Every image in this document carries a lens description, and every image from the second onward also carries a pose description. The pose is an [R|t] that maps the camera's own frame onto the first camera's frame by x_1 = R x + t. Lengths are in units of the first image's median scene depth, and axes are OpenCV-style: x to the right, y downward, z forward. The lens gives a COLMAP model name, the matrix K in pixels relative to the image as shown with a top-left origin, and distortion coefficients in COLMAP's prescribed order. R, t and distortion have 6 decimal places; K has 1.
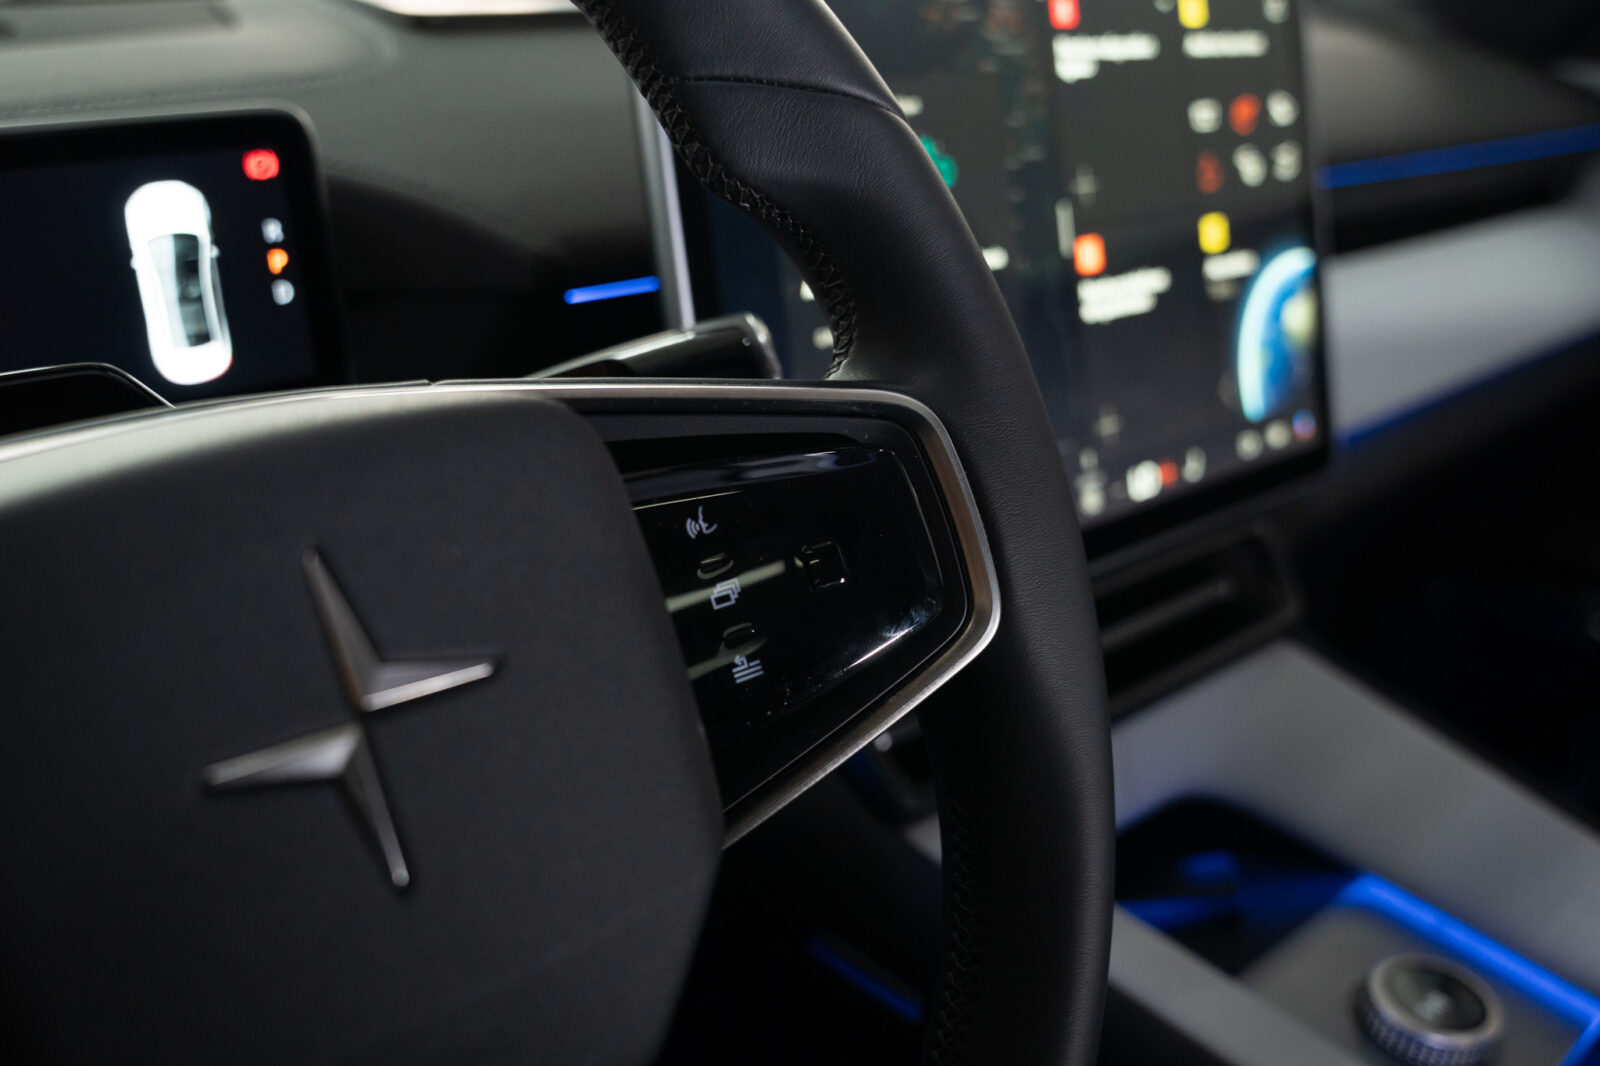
lens RADIAL K [[1651.6, 0, 796.1], [0, 1651.6, 535.3], [0, 0, 1]] dist [-0.122794, 0.000000]
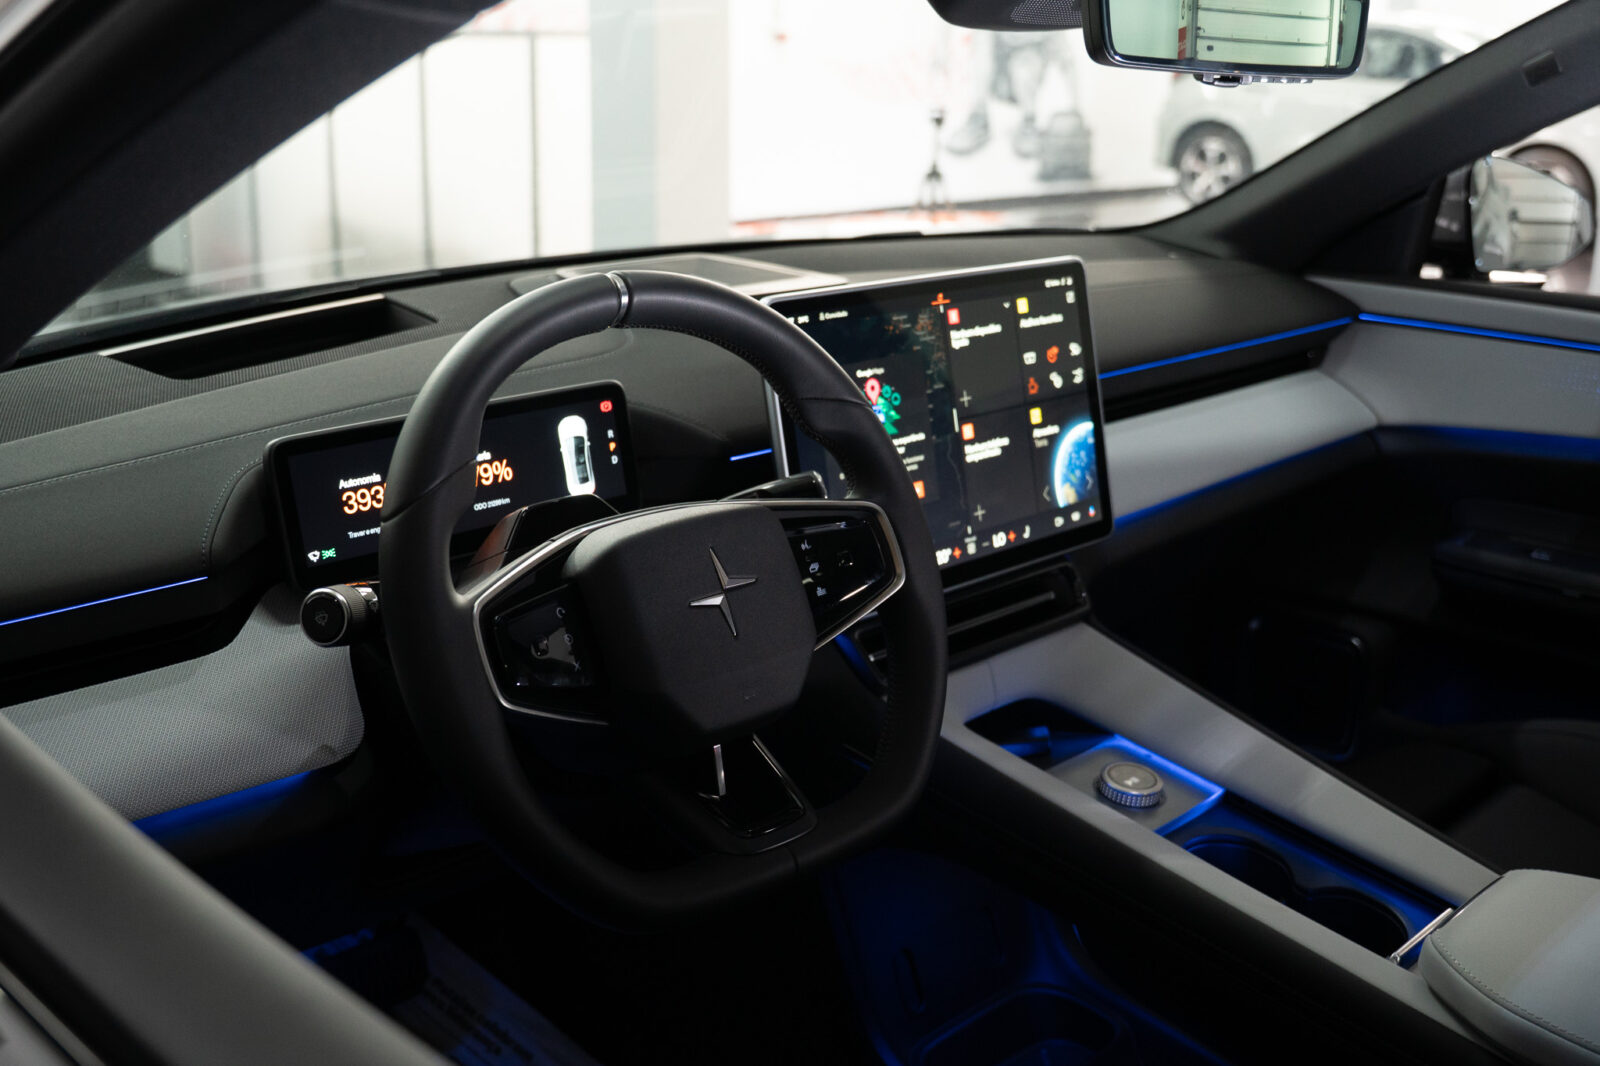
lens RADIAL K [[1651.6, 0, 797.4], [0, 1651.6, 528.3], [0, 0, 1]] dist [-0.122794, 0.000000]
pose [[0.999923, -0.010102, -0.007275, -0.028070], [0.009651, 0.998178, -0.059563, 0.083099], [0.007864, 0.059488, 0.998198, -1.199654]]
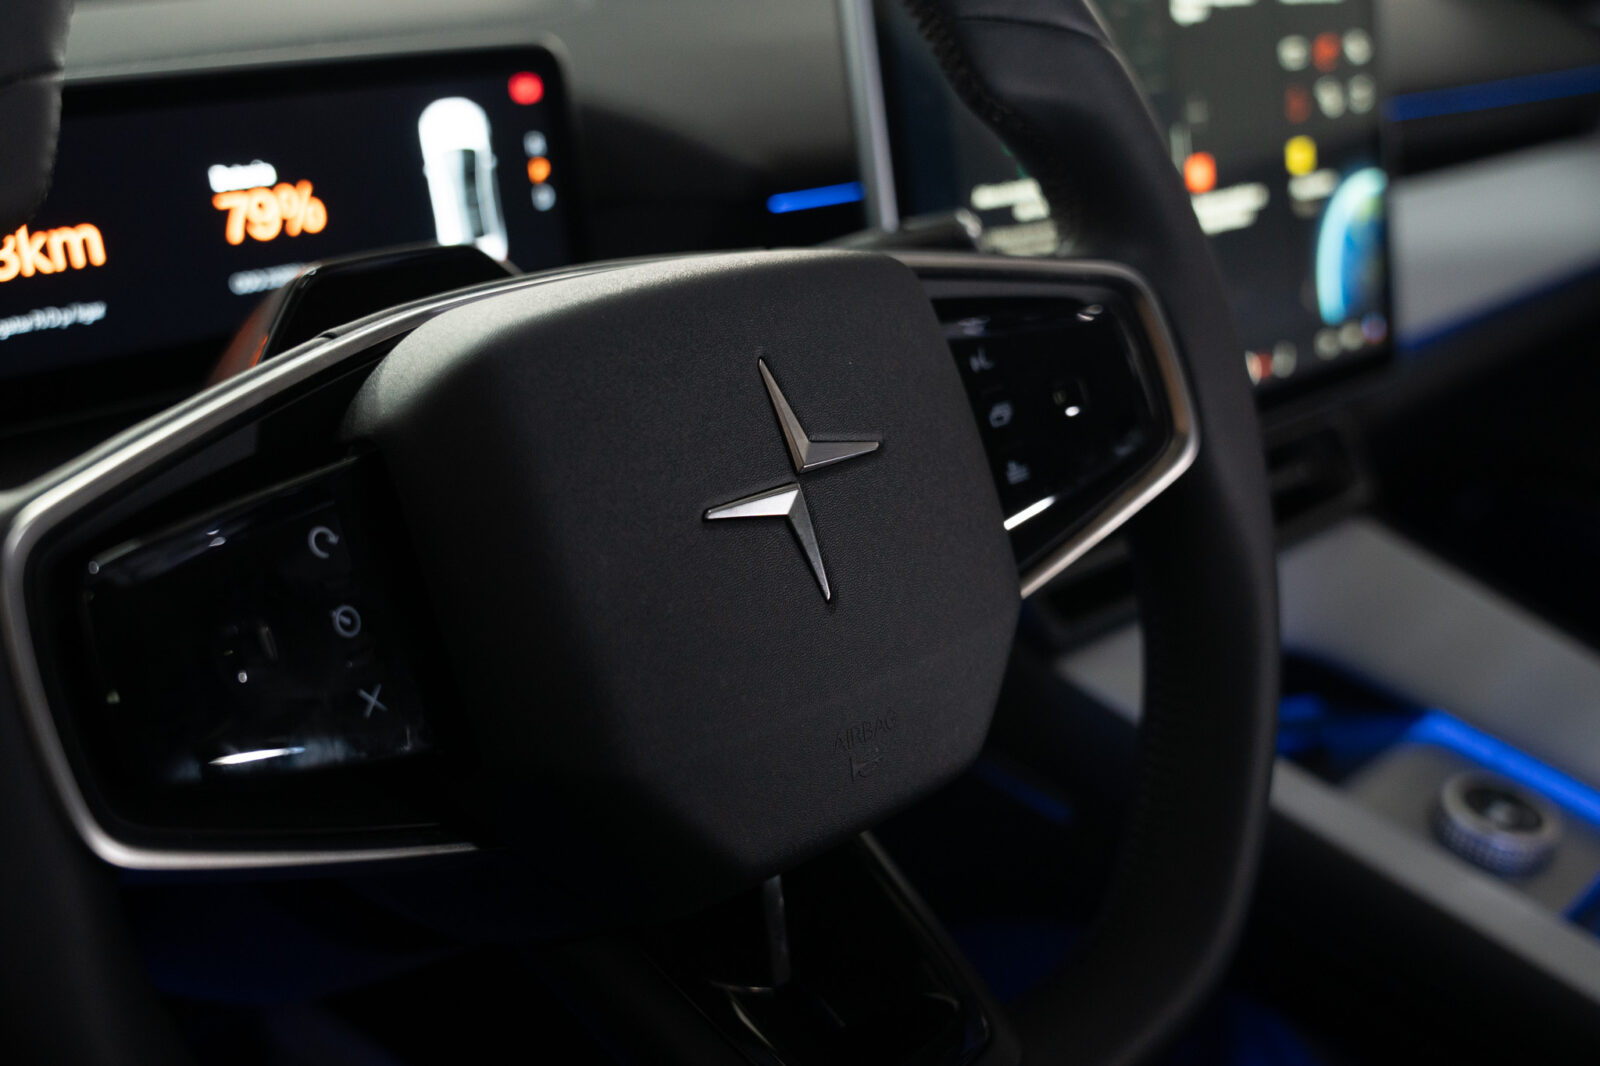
lens RADIAL K [[1651.6, 0, 795.1], [0, 1651.6, 538.5], [0, 0, 1]] dist [-0.122794, 0.000000]
pose [[0.999993, -0.001671, -0.003318, -0.111628], [0.001787, 0.999372, 0.035402, 0.048523], [0.003257, -0.035408, 0.999368, -0.170543]]
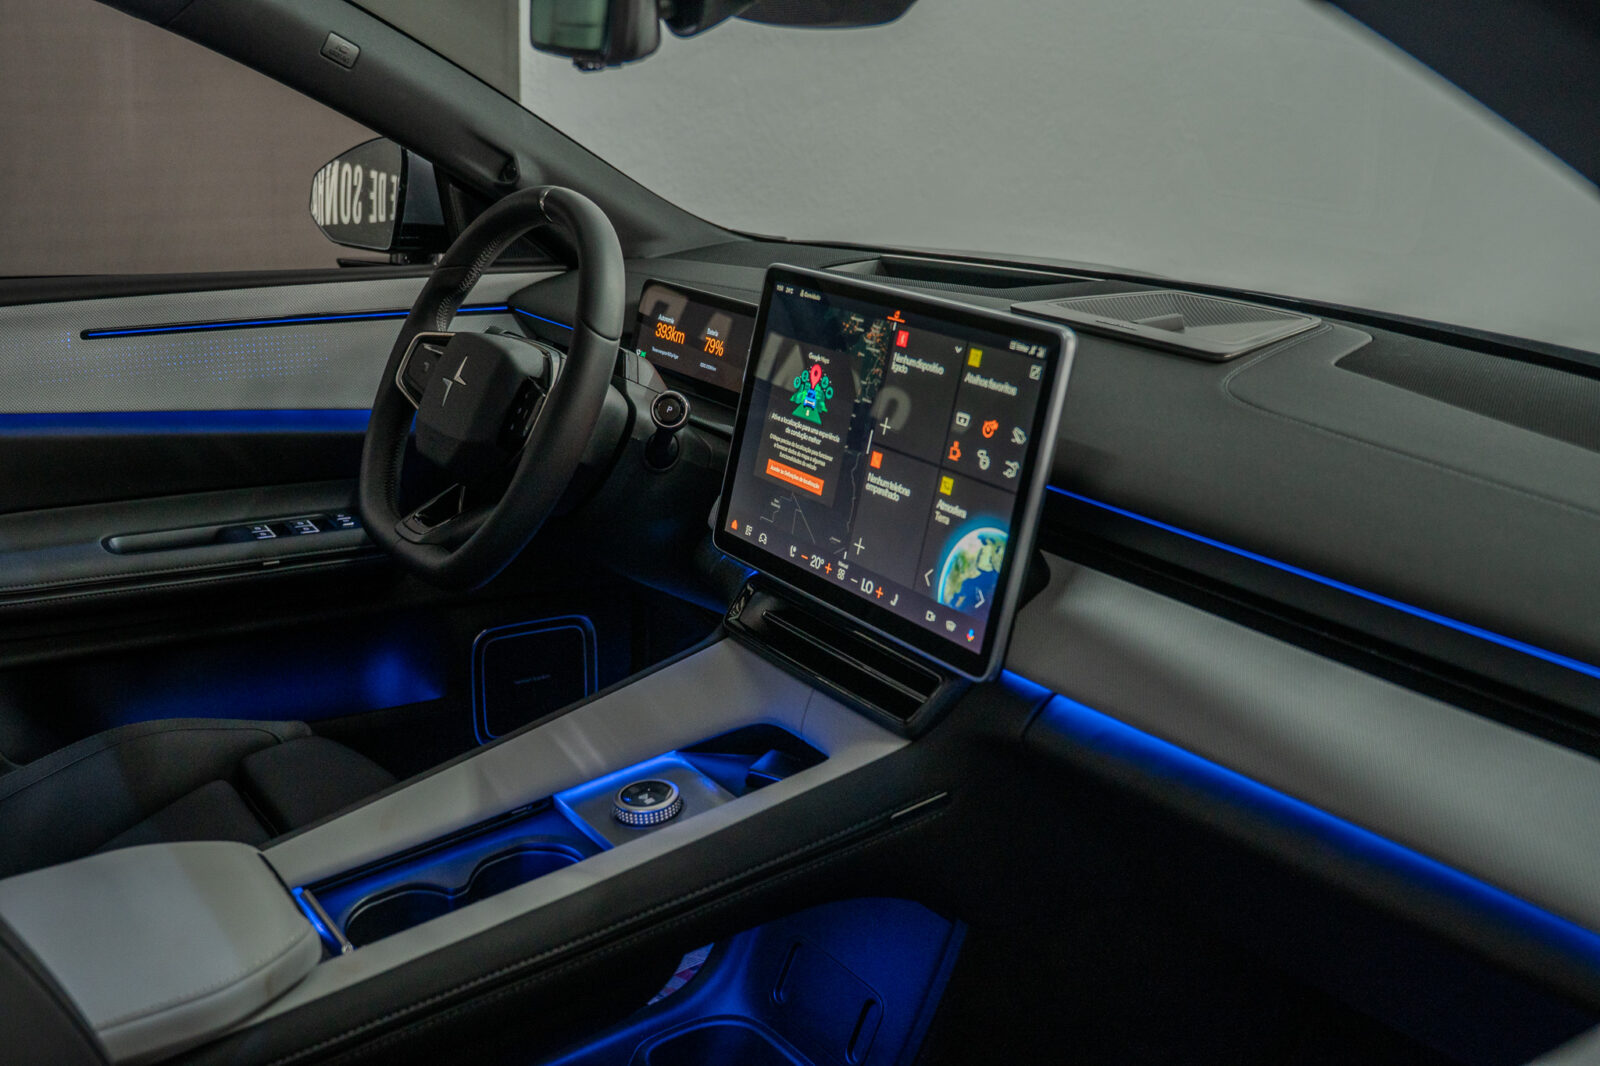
lens RADIAL K [[1651.6, 0, 799.4], [0, 1651.6, 532.9], [0, 0, 1]] dist [-0.122794, 0.000000]
pose [[-0.172349, 0.255784, -0.951247, 2.292037], [-0.367205, 0.879405, 0.302997, -0.720480], [0.914033, 0.401524, -0.057639, 1.165285]]
